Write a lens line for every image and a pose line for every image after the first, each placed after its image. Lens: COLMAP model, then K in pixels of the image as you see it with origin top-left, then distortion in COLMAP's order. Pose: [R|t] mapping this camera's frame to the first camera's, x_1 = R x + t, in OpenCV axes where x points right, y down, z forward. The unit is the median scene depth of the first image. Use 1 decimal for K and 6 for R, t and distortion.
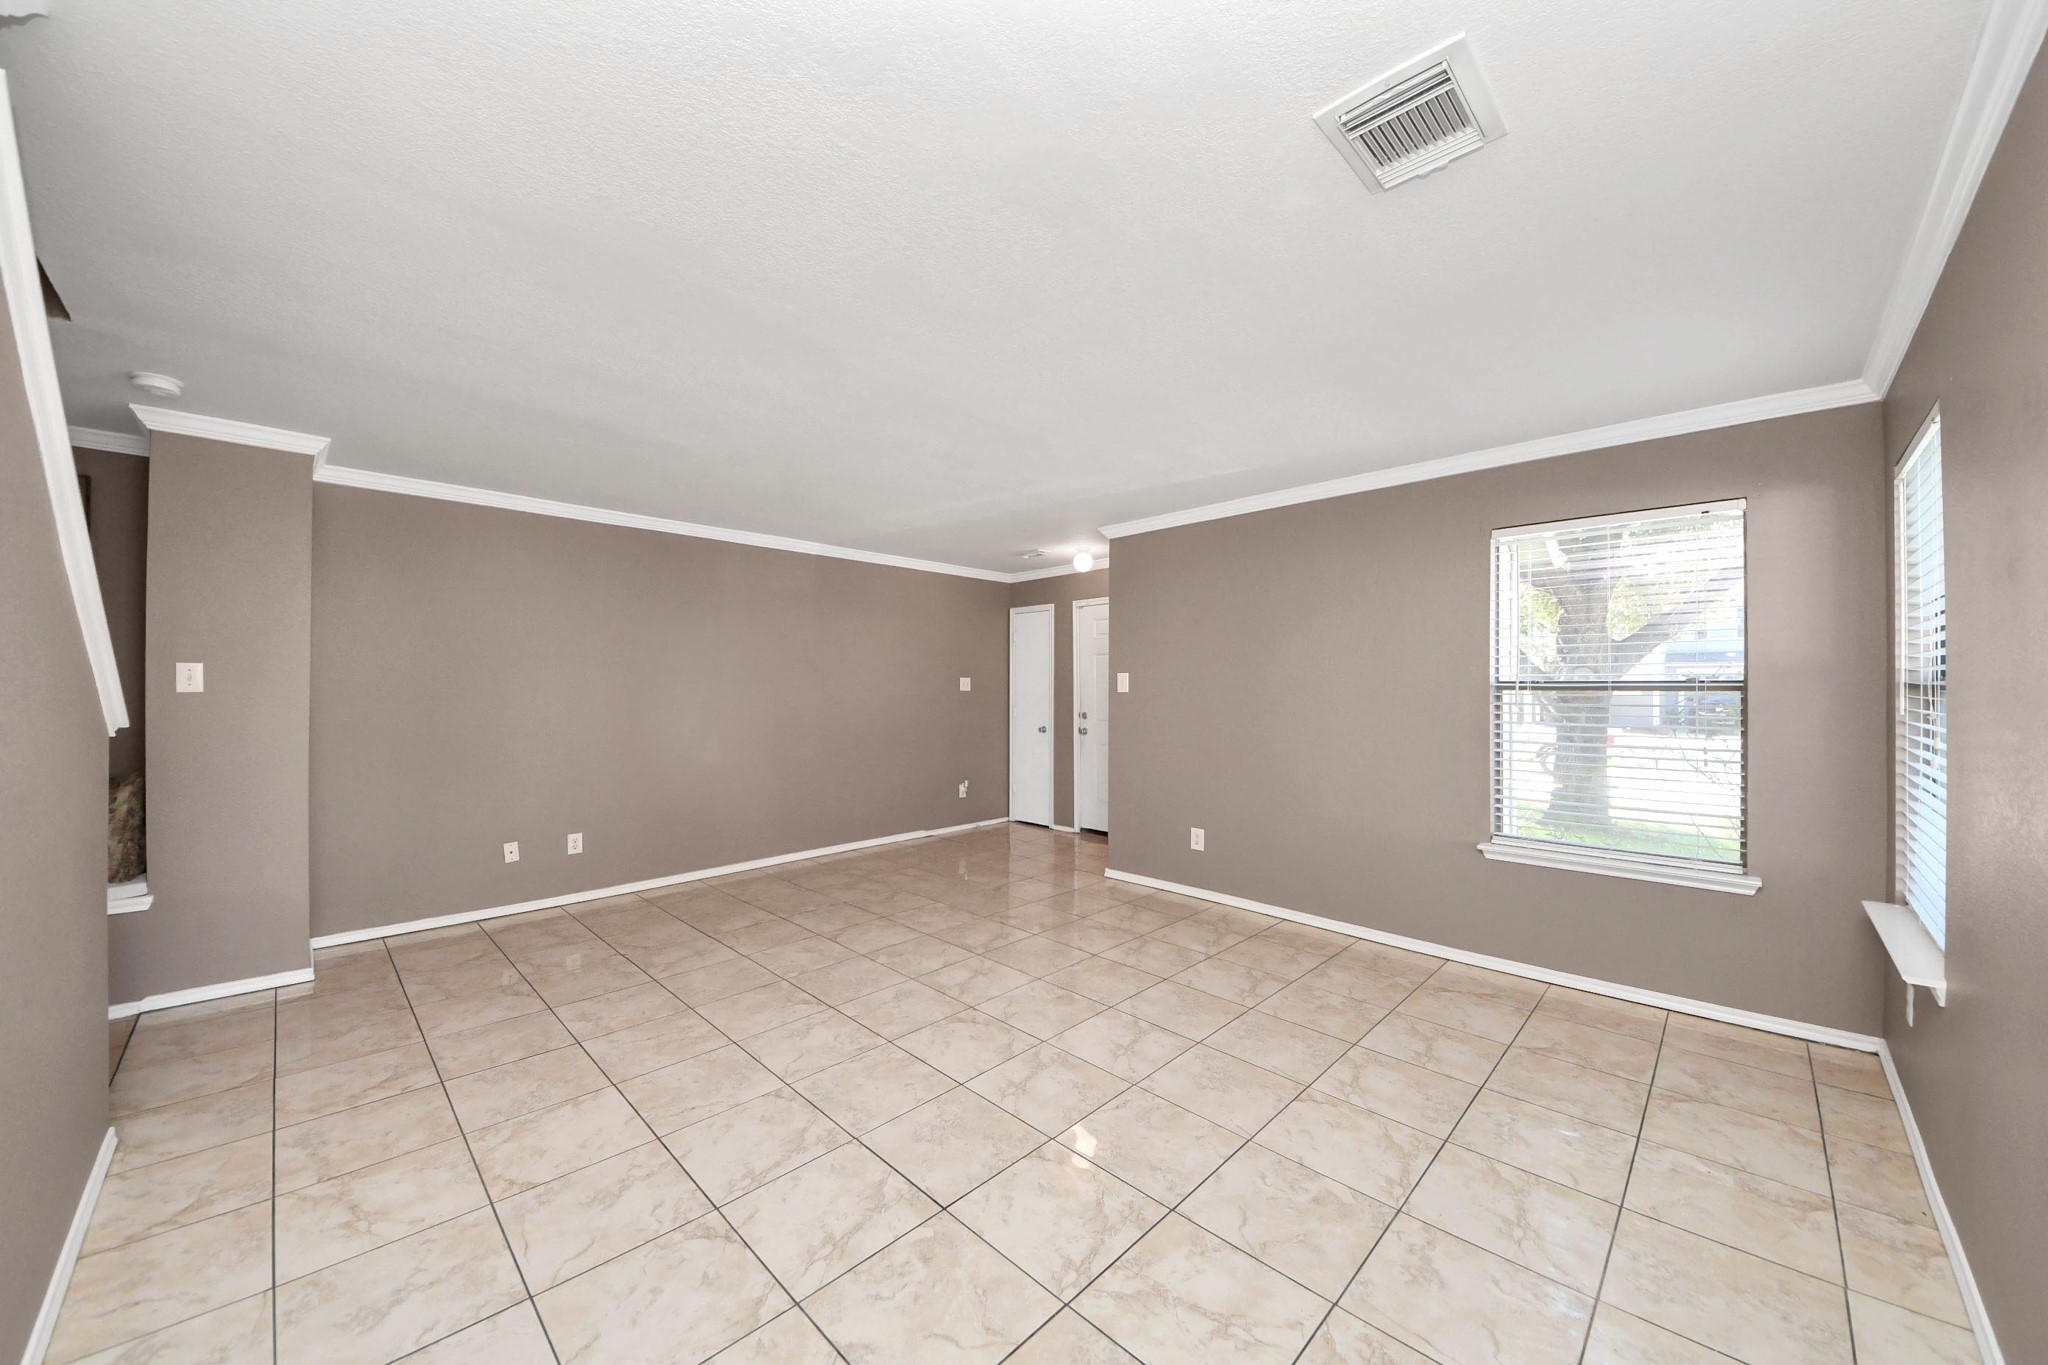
lens RADIAL K [[718.0, 0, 1009.7], [0, 718.0, 683.9], [0, 0, 1]] dist [0.038396, -0.025192]
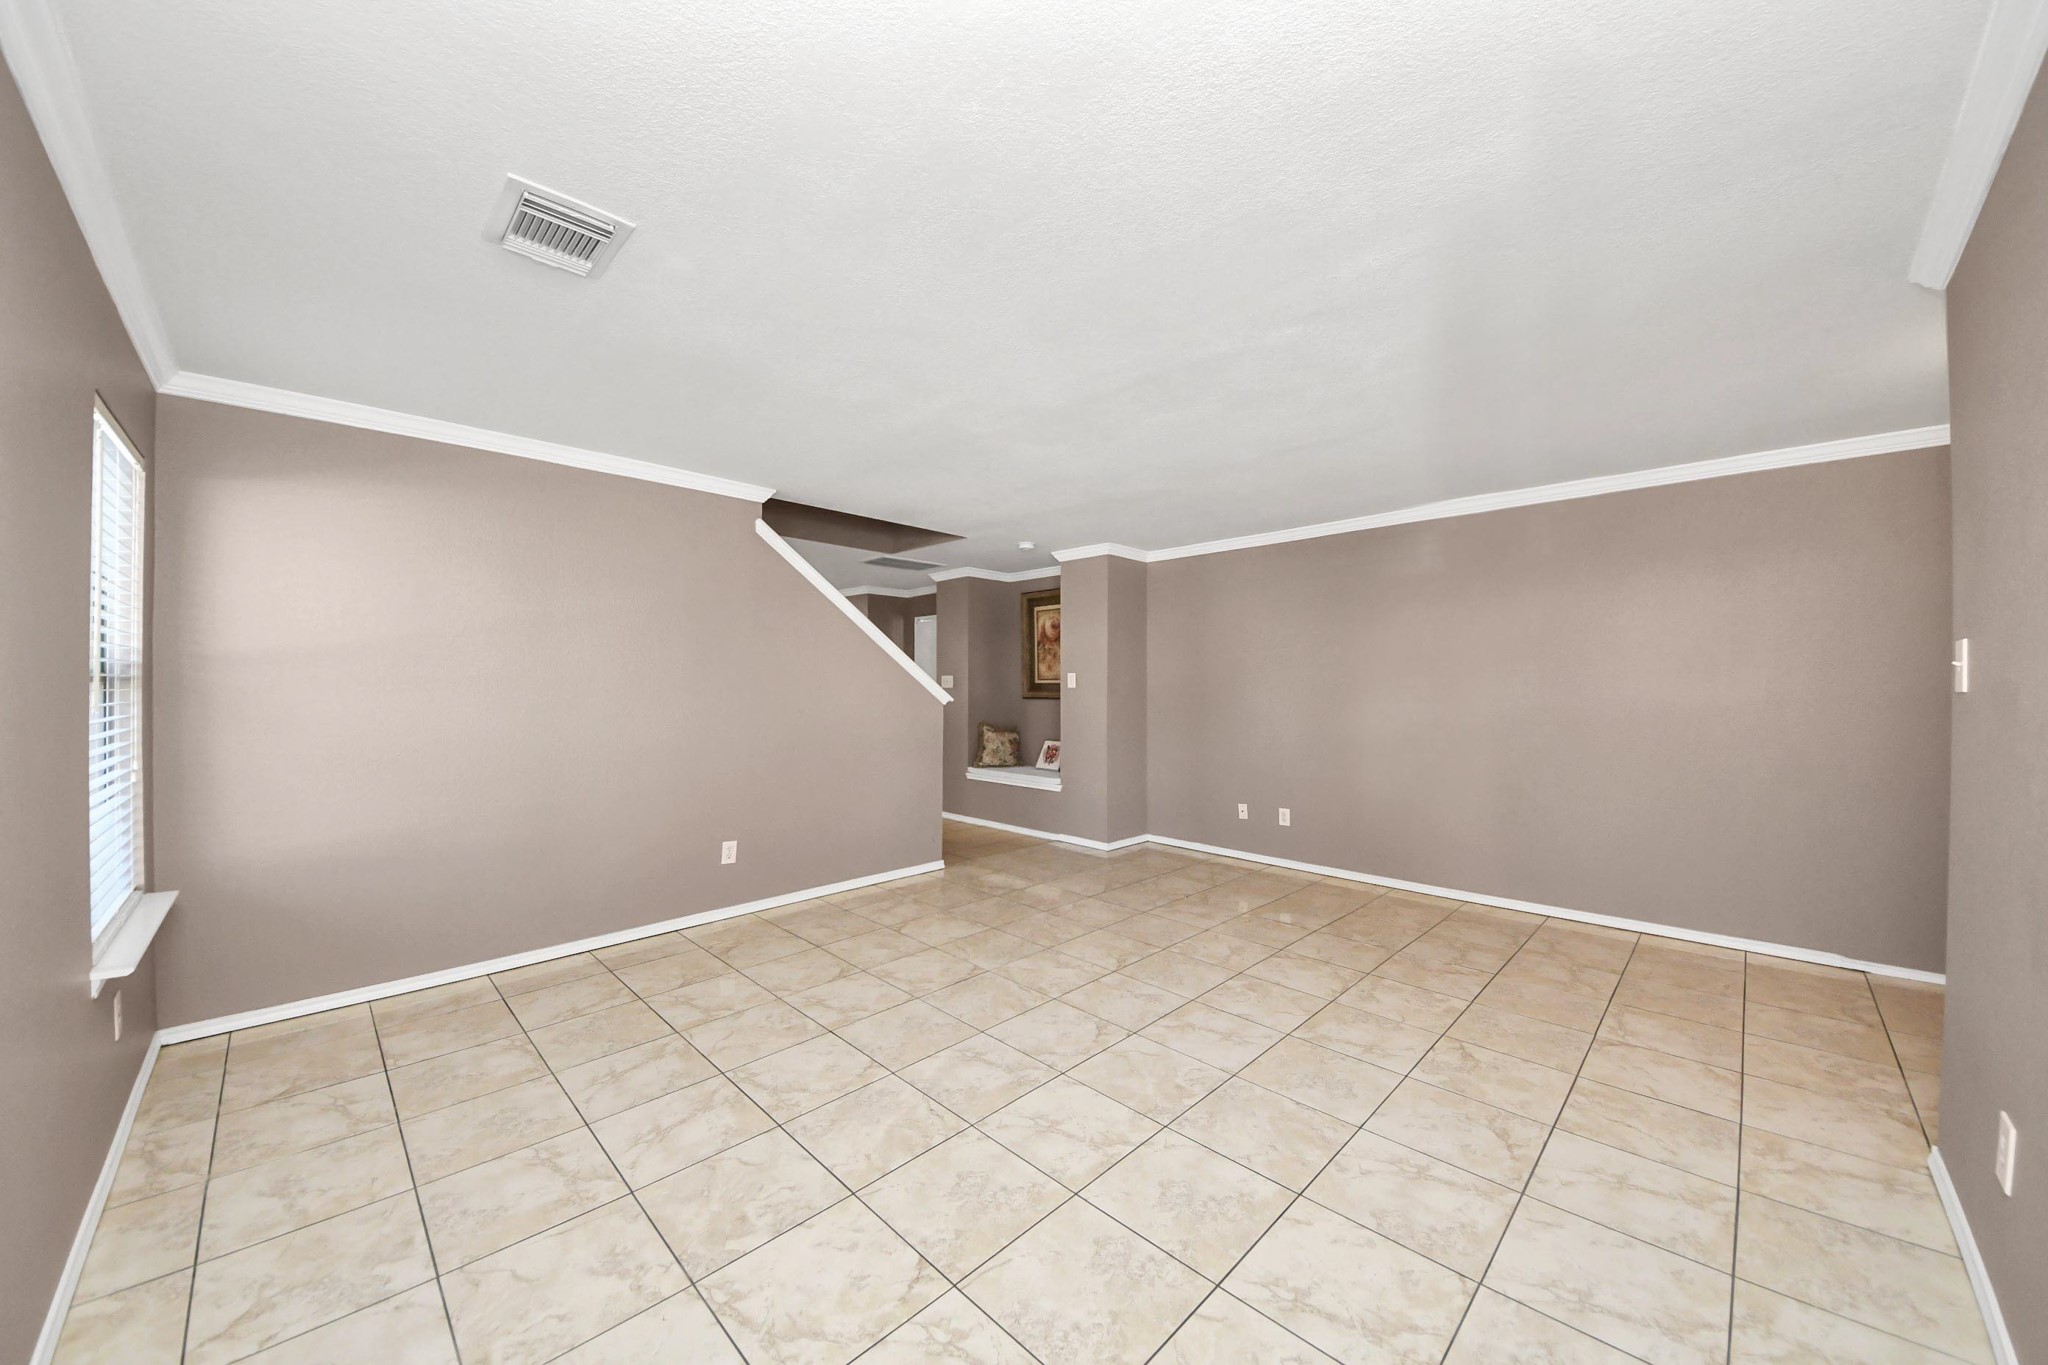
lens RADIAL K [[718.0, 0, 1009.7], [0, 718.0, 683.9], [0, 0, 1]] dist [0.038396, -0.025192]
pose [[0.001843, -0.001855, -0.999997, 0.820844], [0.000996, 0.999998, -0.001853, 0.010965], [0.999998, -0.000992, 0.001845, 0.807752]]
